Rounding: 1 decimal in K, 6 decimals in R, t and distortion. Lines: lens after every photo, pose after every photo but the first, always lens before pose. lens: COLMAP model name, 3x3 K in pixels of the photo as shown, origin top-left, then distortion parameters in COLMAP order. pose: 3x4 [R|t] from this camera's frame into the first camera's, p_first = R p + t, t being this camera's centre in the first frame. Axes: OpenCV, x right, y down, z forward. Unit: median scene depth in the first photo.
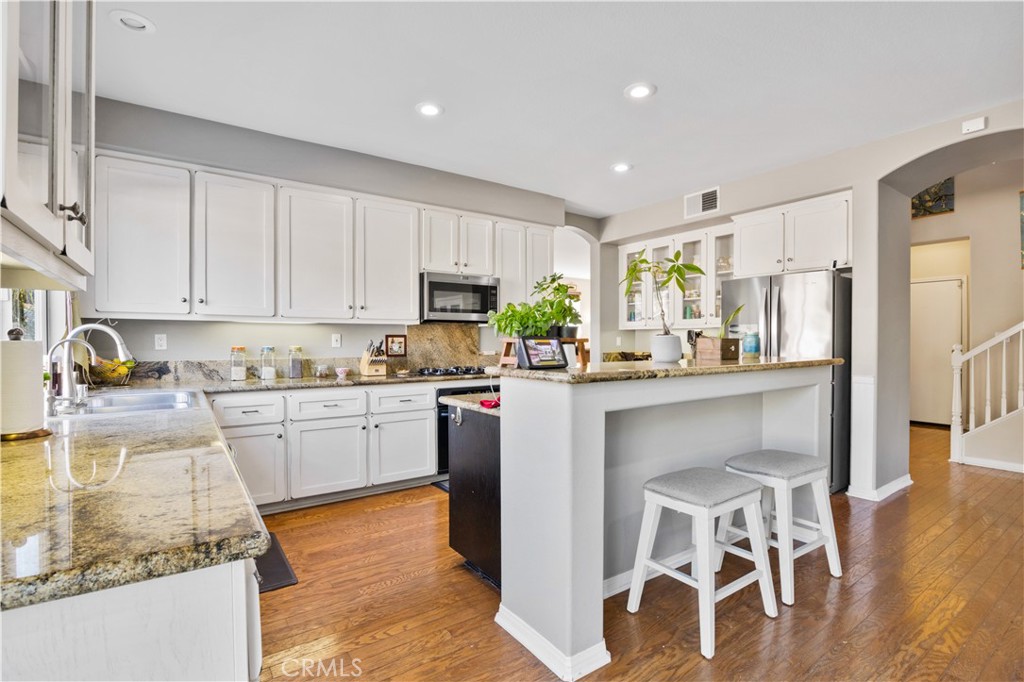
lens RADIAL K [[466.2, 0, 507.8], [0, 466.2, 340.5], [0, 0, 1]] dist [-0.033113, 0.000221]
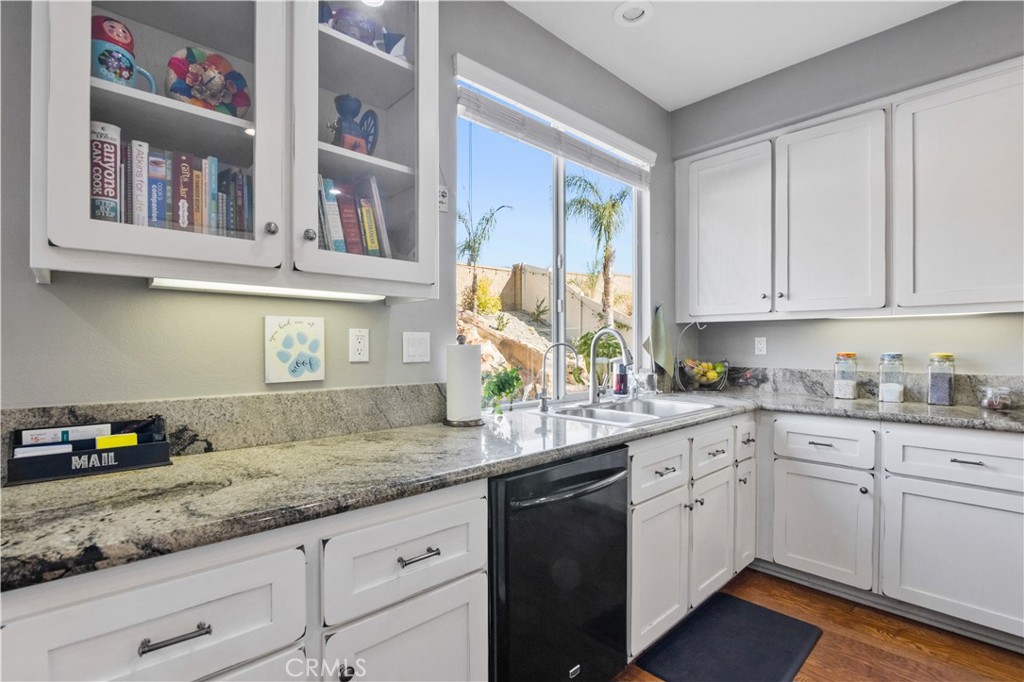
lens RADIAL K [[478.5, 0, 512.3], [0, 478.5, 349.9], [0, 0, 1]] dist [-0.020817, 0.000120]
pose [[0.146296, 0.008548, -0.989204, 0.084506], [0.002929, 0.999955, 0.009074, 0.000870], [0.989237, -0.004225, 0.146264, 0.381873]]
